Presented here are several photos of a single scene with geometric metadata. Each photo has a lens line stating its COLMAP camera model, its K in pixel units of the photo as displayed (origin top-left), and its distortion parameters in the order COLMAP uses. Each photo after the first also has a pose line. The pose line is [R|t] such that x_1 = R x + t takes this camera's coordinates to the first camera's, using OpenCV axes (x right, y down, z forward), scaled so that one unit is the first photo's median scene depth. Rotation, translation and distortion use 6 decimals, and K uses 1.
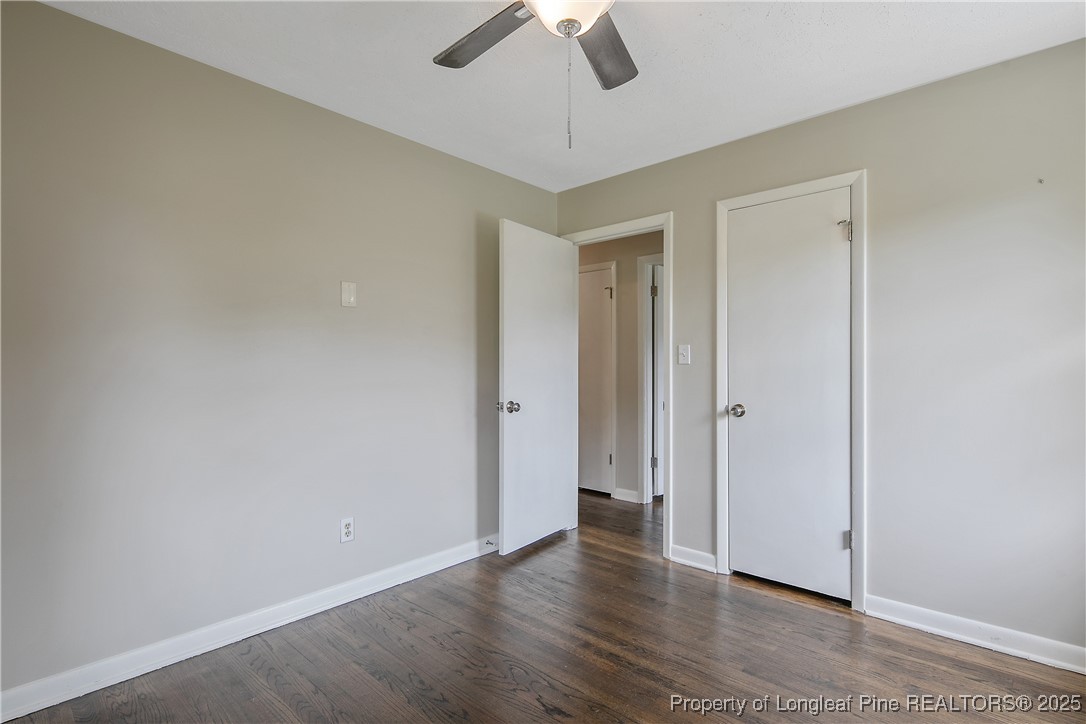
lens RADIAL K [[529.1, 0, 548.4], [0, 529.1, 360.1], [0, 0, 1]] dist [-0.000420, -0.002198]
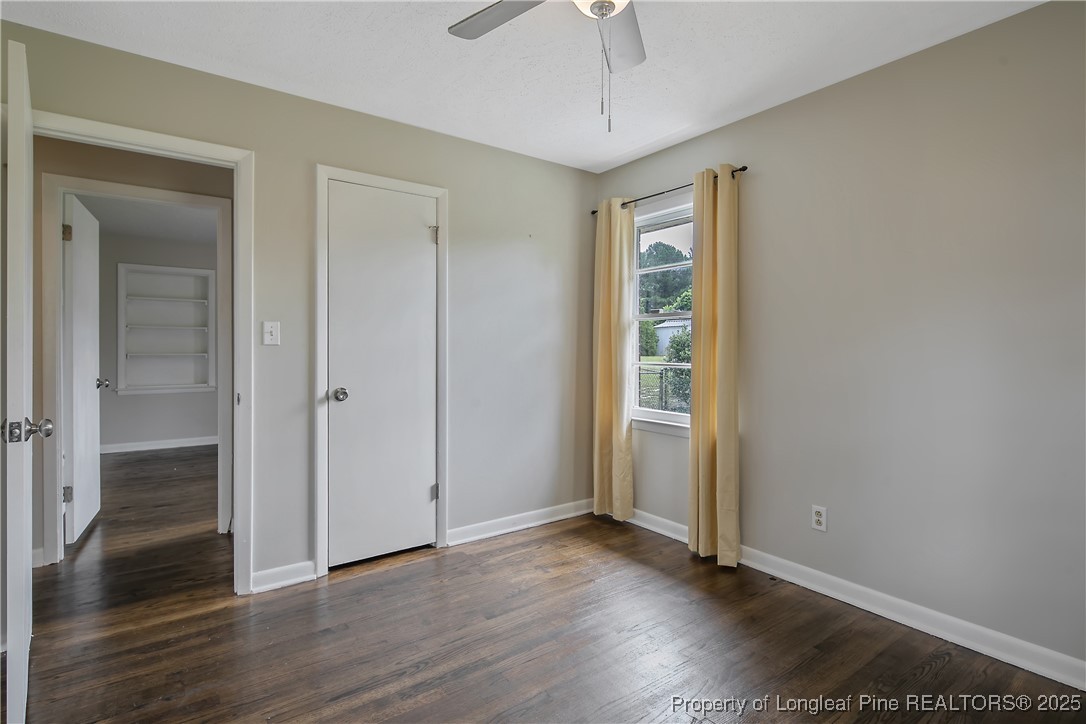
lens RADIAL K [[525.5, 0, 529.3], [0, 525.5, 345.4], [0, 0, 1]] dist [0.000254, -0.000595]
pose [[0.210195, 0.006153, 0.977640, -0.521094], [-0.011476, 0.999927, -0.003825, 0.007232], [-0.977592, -0.010415, 0.210250, 0.504969]]
